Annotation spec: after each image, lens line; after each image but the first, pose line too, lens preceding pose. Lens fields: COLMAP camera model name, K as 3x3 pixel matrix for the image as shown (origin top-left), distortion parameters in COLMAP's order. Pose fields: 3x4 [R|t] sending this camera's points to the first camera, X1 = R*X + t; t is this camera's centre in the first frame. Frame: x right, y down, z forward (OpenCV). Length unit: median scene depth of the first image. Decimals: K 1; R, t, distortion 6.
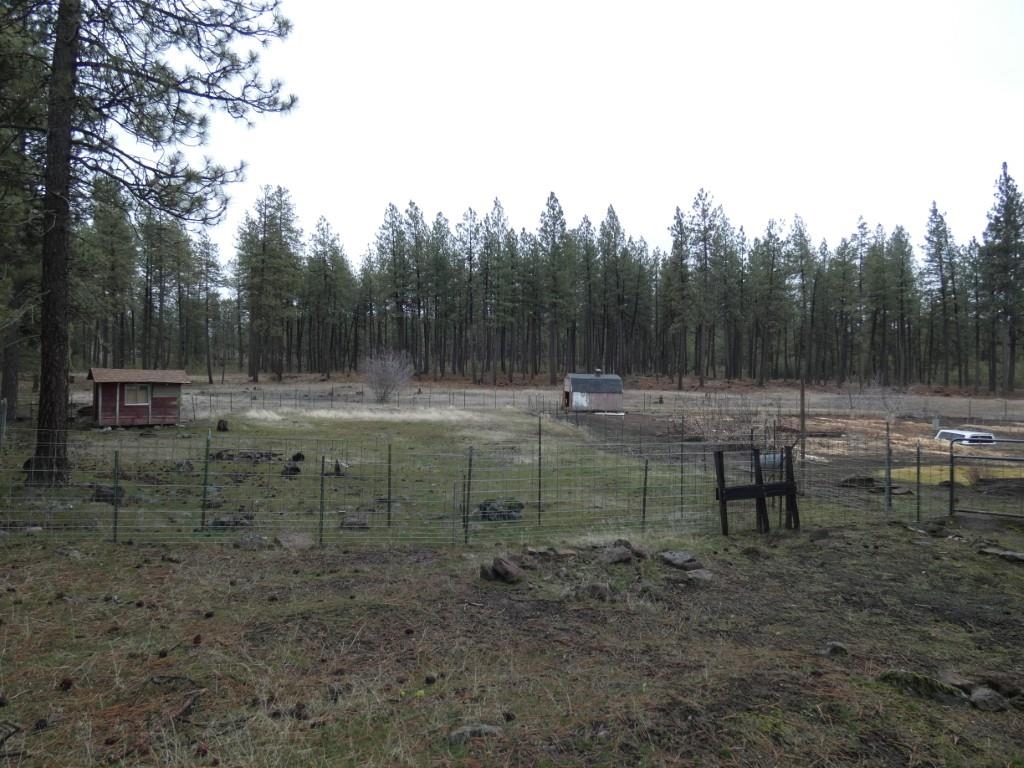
lens RADIAL K [[611.1, 0, 508.8], [0, 611.1, 380.0], [0, 0, 1]] dist [-0.010373, 0.004112]
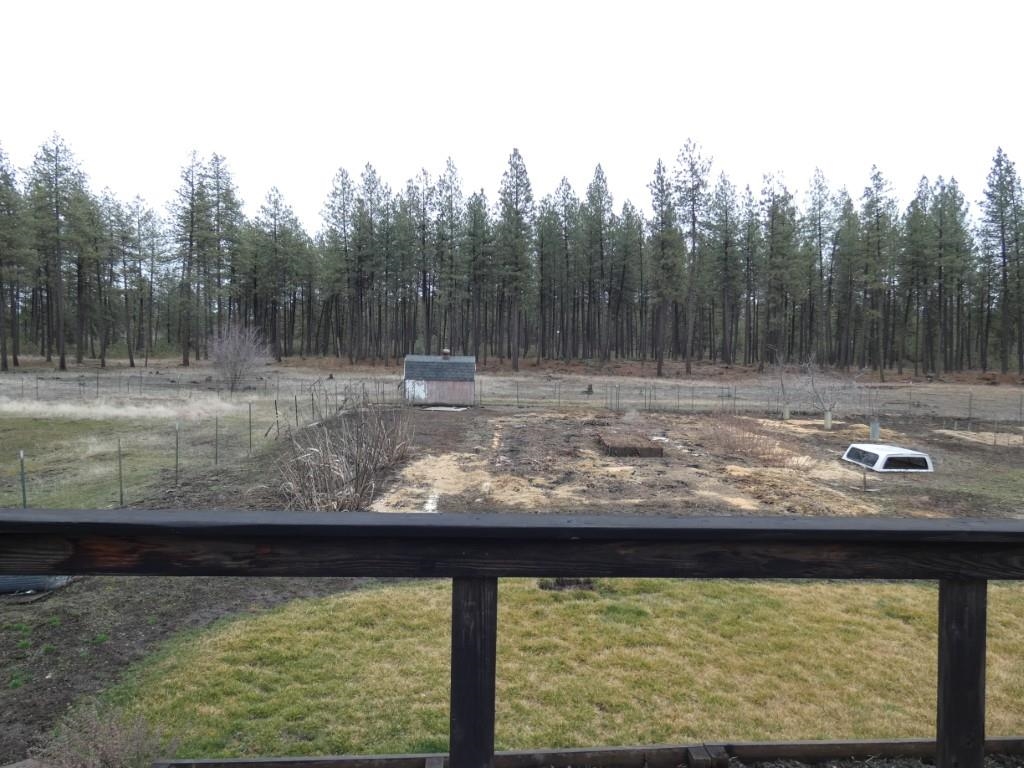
lens RADIAL K [[611.1, 0, 511.2], [0, 611.1, 381.5], [0, 0, 1]] dist [-0.010373, 0.004112]
pose [[0.995754, 0.004303, -0.091958, 0.151002], [-0.001847, 0.999640, 0.026777, 0.001228], [0.092040, -0.026493, 0.995403, 0.128523]]
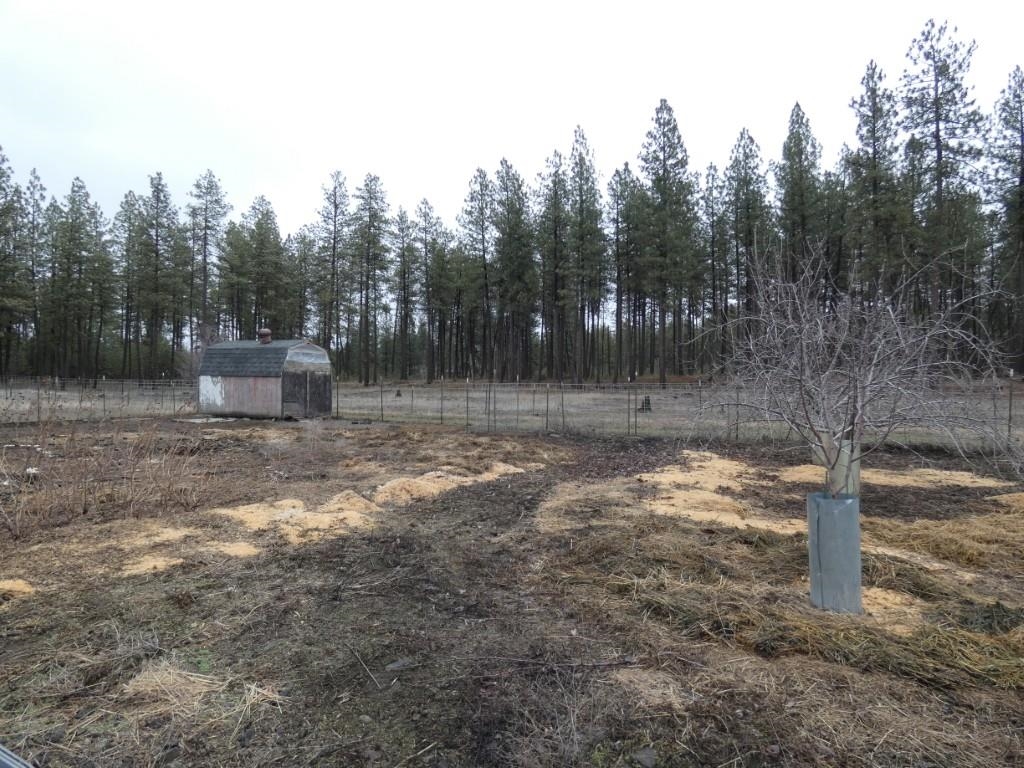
lens RADIAL K [[611.1, 0, 499.3], [0, 611.1, 380.9], [0, 0, 1]] dist [-0.010373, 0.004112]
pose [[0.841232, -0.014688, -0.540475, 0.286972], [0.002272, 0.999718, -0.023632, 0.018199], [0.540670, 0.018652, 0.841028, 0.353821]]
